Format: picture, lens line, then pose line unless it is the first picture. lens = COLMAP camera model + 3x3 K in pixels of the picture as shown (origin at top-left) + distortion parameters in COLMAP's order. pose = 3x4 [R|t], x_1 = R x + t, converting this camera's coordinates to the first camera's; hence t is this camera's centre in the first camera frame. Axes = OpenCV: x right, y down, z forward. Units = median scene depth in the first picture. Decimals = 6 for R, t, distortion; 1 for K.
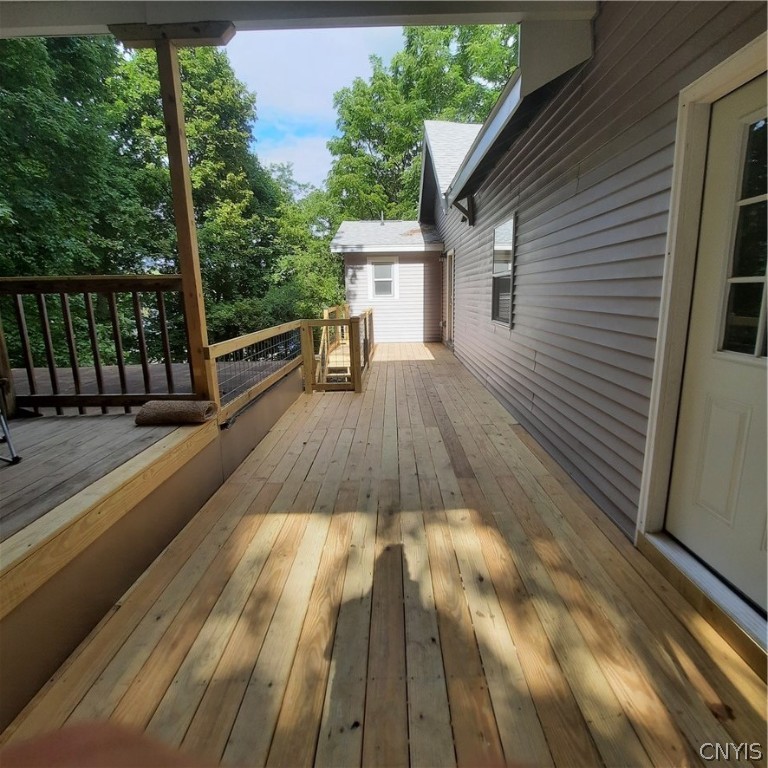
lens RADIAL K [[408.3, 0, 394.1], [0, 408.3, 369.0], [0, 0, 1]] dist [-0.013375, -0.002579]
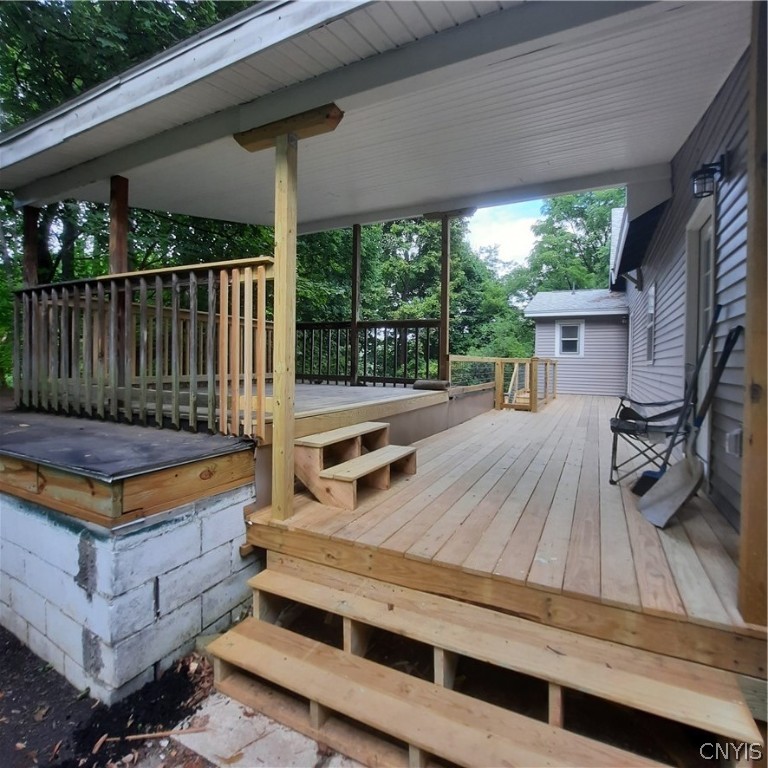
lens RADIAL K [[414.5, 0, 394.2], [0, 414.5, 362.8], [0, 0, 1]] dist [0.000526, -0.000351]
pose [[0.892989, 0.036166, -0.448623, 0.066593], [-0.118161, 0.980641, -0.156145, 0.101675], [0.434291, 0.192445, 0.879975, -0.270287]]
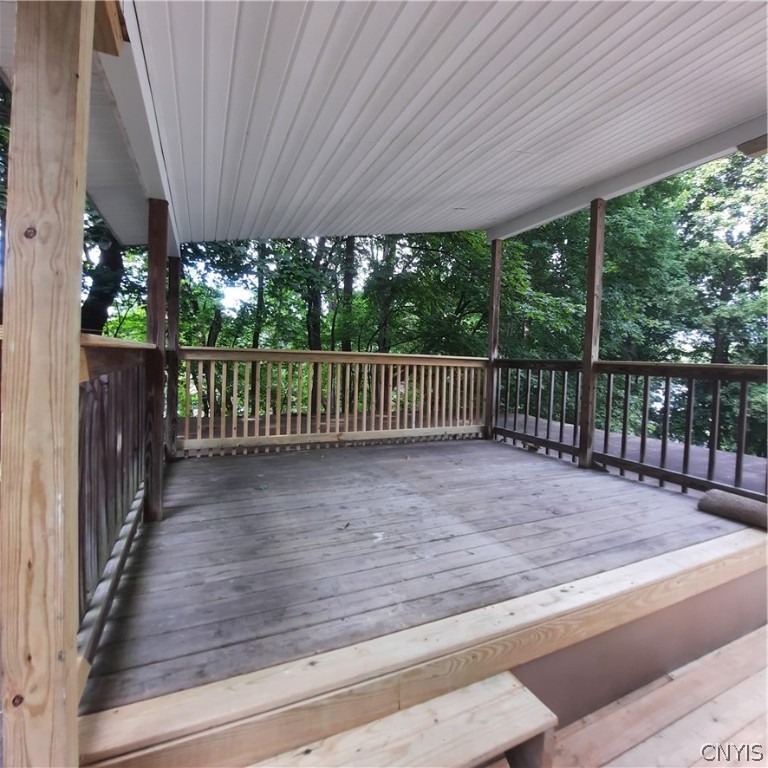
lens RADIAL K [[408.3, 0, 394.1], [0, 408.3, 369.0], [0, 0, 1]] dist [-0.013375, -0.002579]
pose [[0.421659, 0.051309, -0.905302, -0.017442], [-0.209568, 0.976881, -0.042243, -0.000407], [0.882205, 0.207534, 0.422664, -0.047713]]
